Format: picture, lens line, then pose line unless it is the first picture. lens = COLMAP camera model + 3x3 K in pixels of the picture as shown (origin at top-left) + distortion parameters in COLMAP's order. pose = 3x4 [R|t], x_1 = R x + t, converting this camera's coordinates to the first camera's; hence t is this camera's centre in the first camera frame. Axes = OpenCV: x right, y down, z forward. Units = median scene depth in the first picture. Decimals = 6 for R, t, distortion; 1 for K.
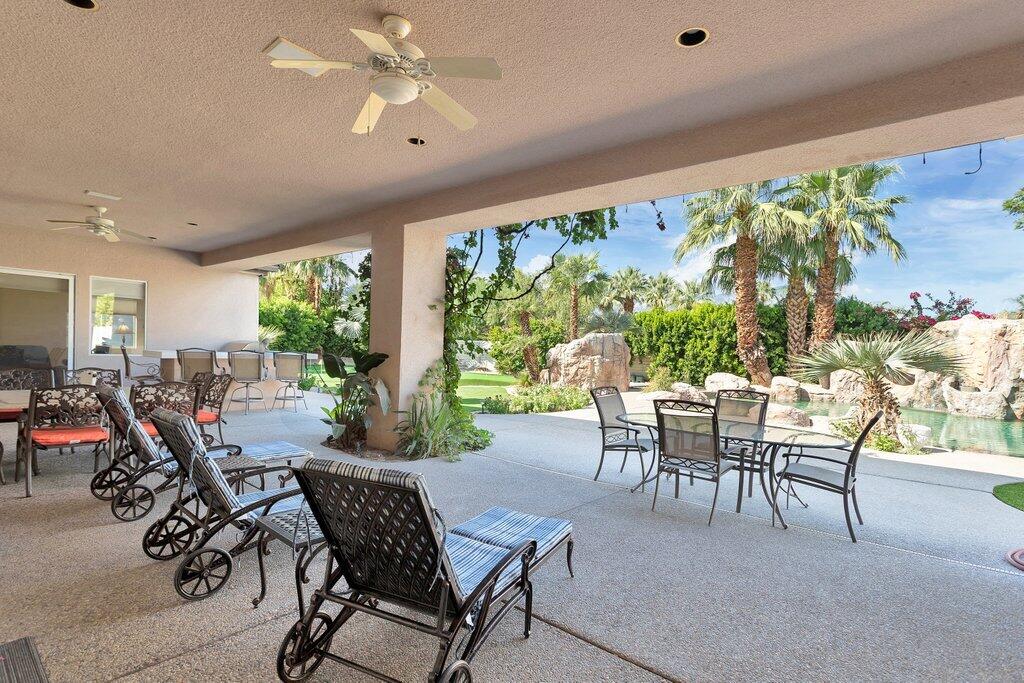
lens RADIAL K [[485.8, 0, 508.5], [0, 485.8, 343.9], [0, 0, 1]] dist [0.001748, 0.000538]
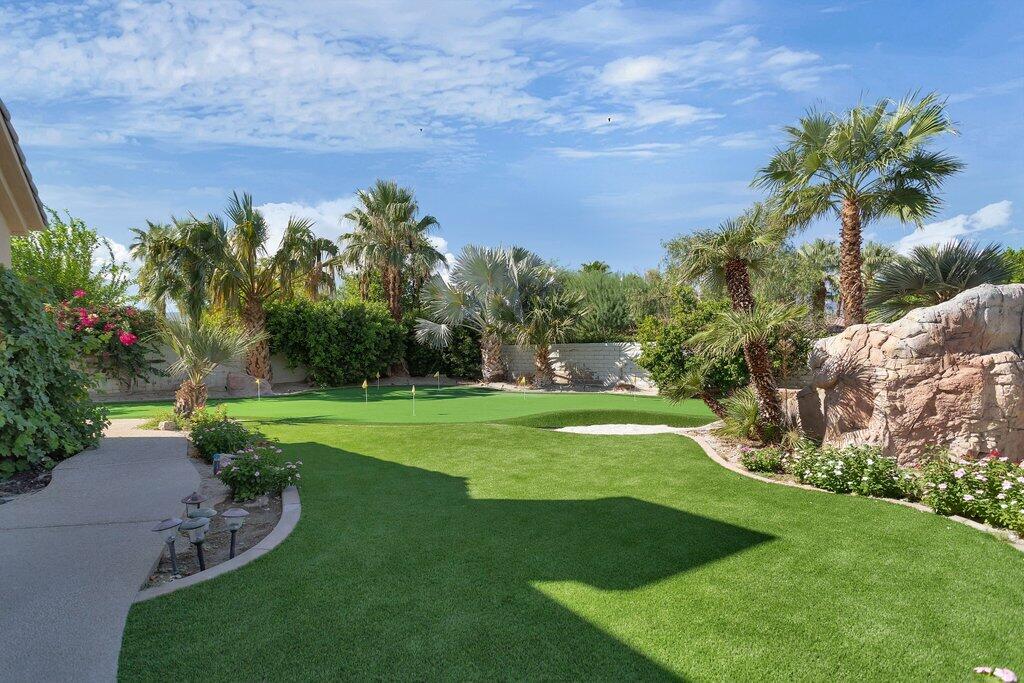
lens RADIAL K [[496.0, 0, 510.8], [0, 496.0, 377.6], [0, 0, 1]] dist [-0.002259, -0.000548]
pose [[0.964343, -0.026991, -0.263275, -0.048256], [0.038688, 0.998476, 0.039346, 0.015136], [0.261812, -0.048128, 0.963918, 0.582436]]
